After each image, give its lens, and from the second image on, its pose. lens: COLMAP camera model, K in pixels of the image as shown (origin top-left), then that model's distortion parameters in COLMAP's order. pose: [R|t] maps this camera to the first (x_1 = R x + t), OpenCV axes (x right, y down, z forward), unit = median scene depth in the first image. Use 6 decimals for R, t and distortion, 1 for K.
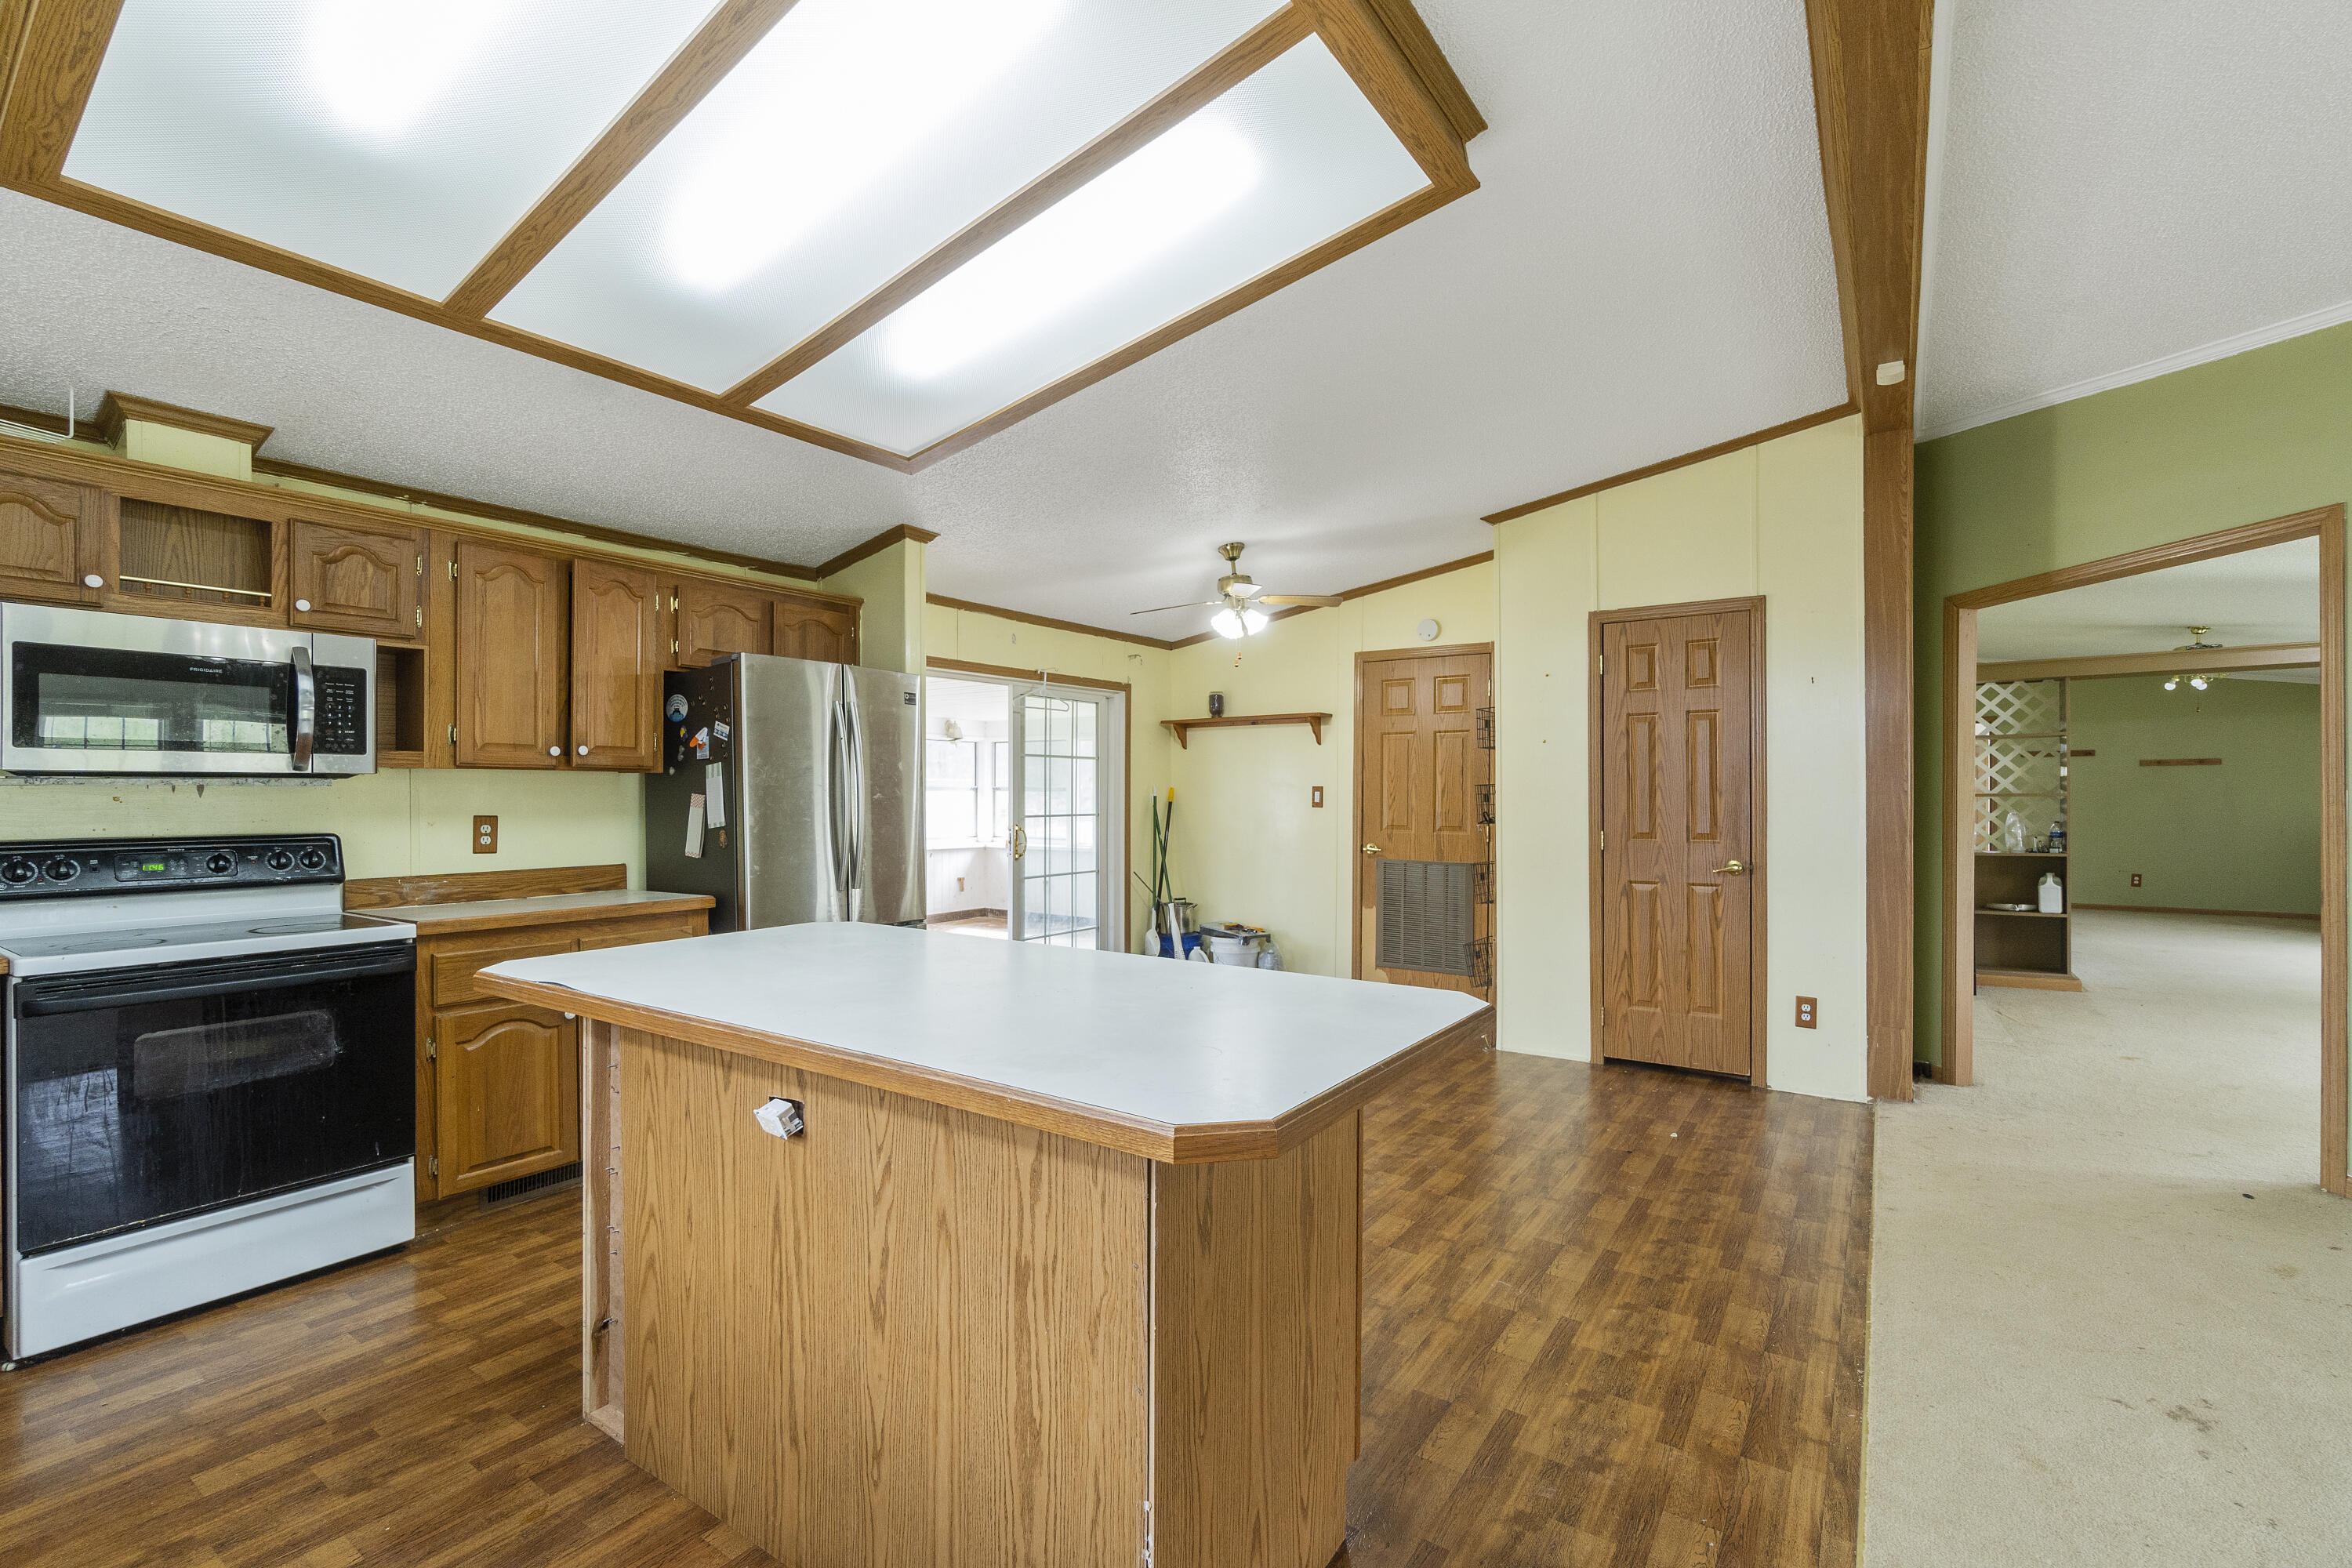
lens RADIAL K [[1031.6, 0, 1140.1], [0, 1031.6, 794.8], [0, 0, 1]] dist [-0.000133, -0.000002]
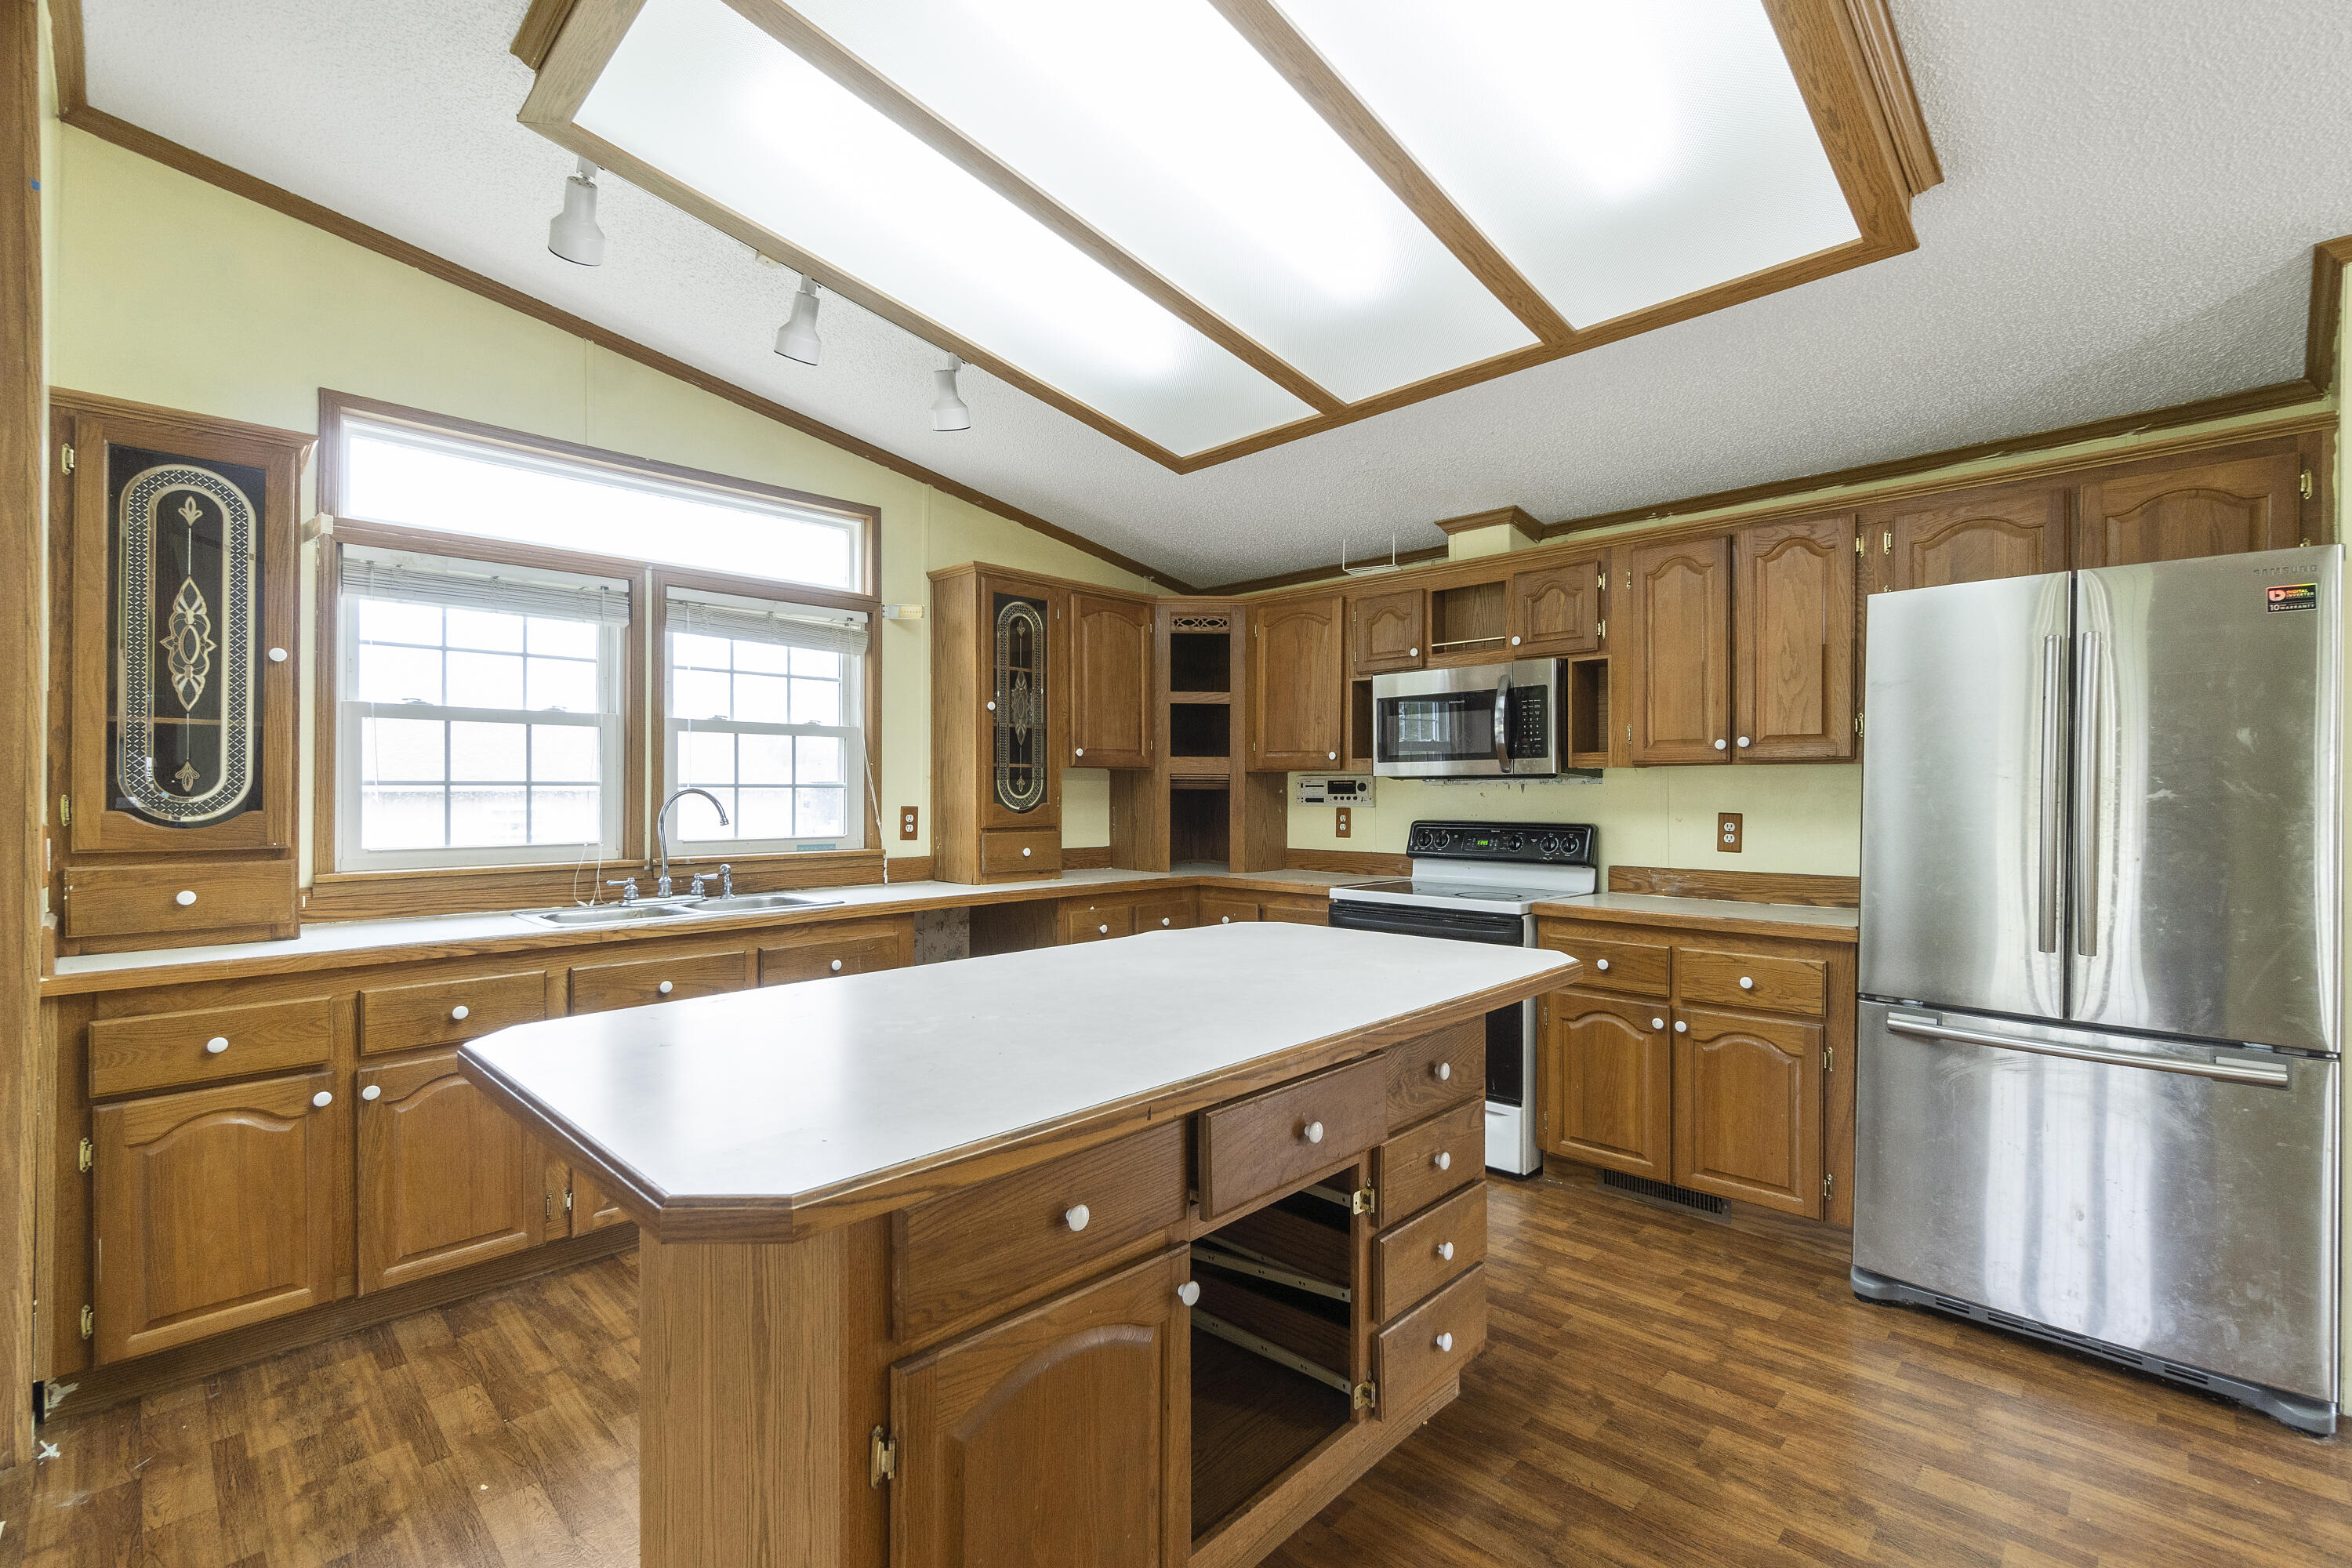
lens RADIAL K [[1047.6, 0, 1159.0], [0, 1047.6, 785.8], [0, 0, 1]] dist [0.001593, 0.000564]
pose [[-0.156360, -0.004384, -0.987690, 0.432943], [-0.000594, 0.999990, -0.004344, -0.000836], [0.987700, -0.000092, -0.156361, 0.642752]]
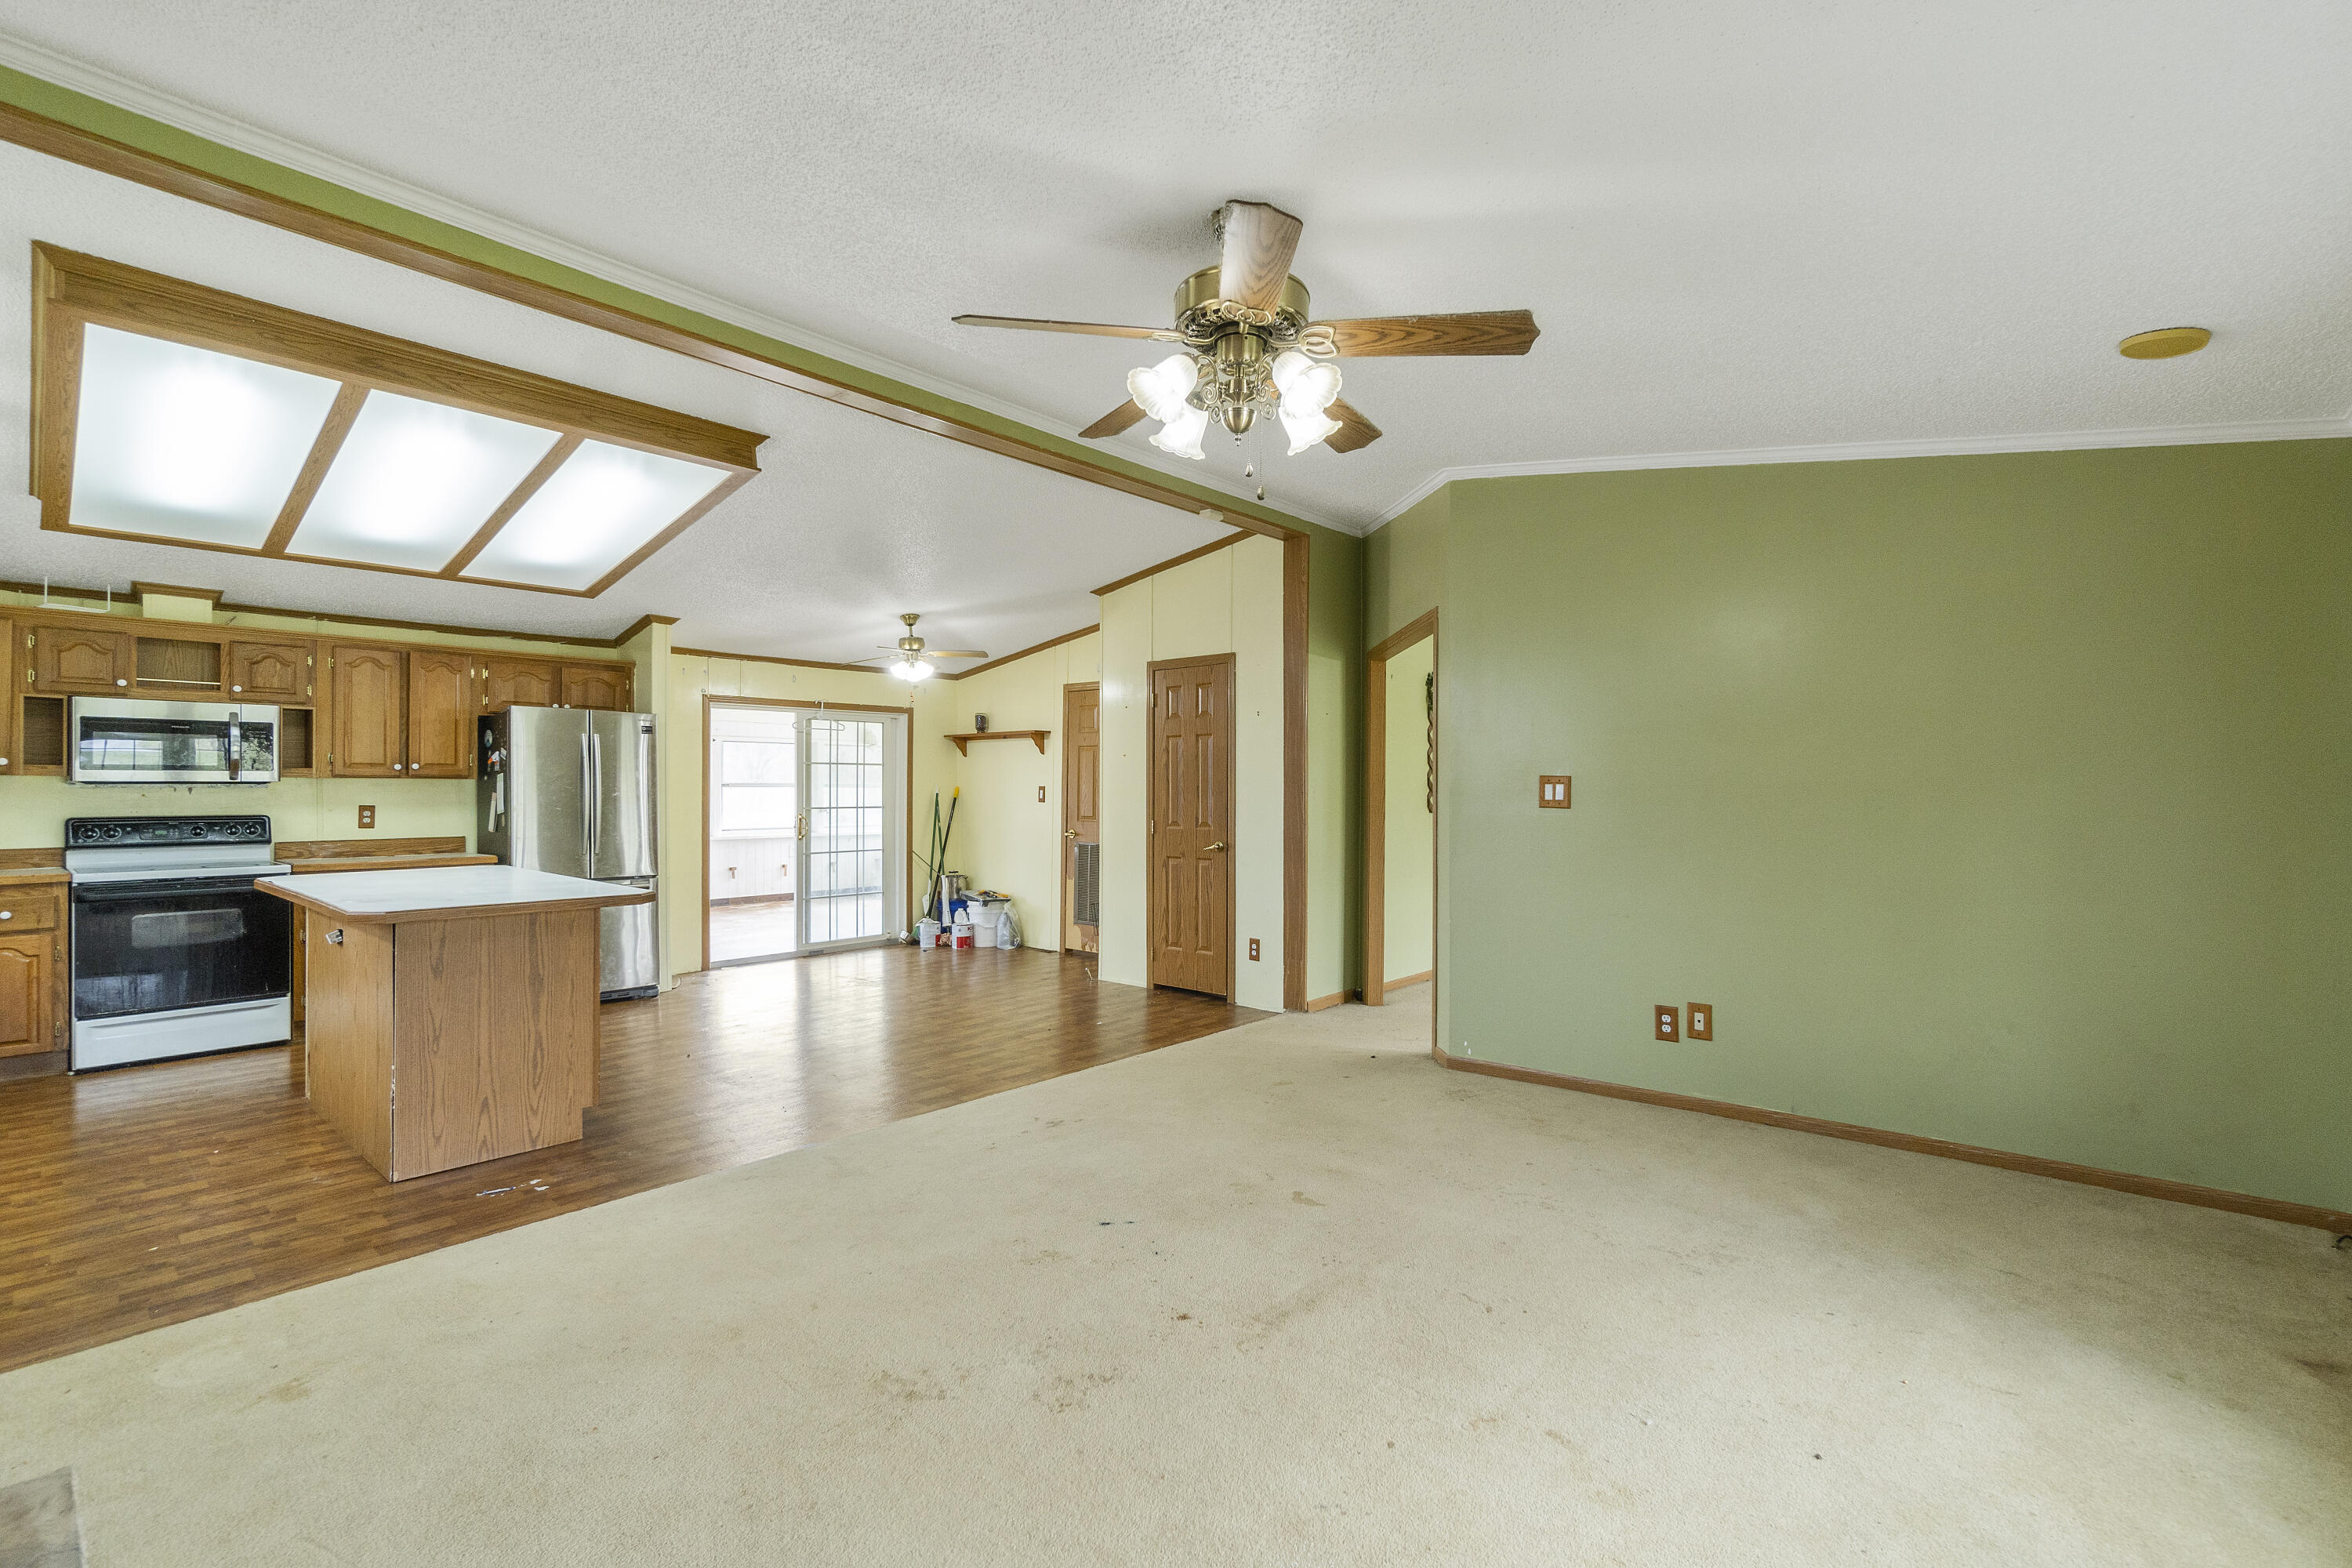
lens RADIAL K [[1047.6, 0, 1159.0], [0, 1047.6, 785.8], [0, 0, 1]] dist [0.001593, 0.000564]
pose [[0.993116, 0.001847, -0.117117, 0.847068], [-0.002180, 0.999994, -0.002715, -0.009773], [0.117111, 0.002951, 0.993114, -0.535976]]
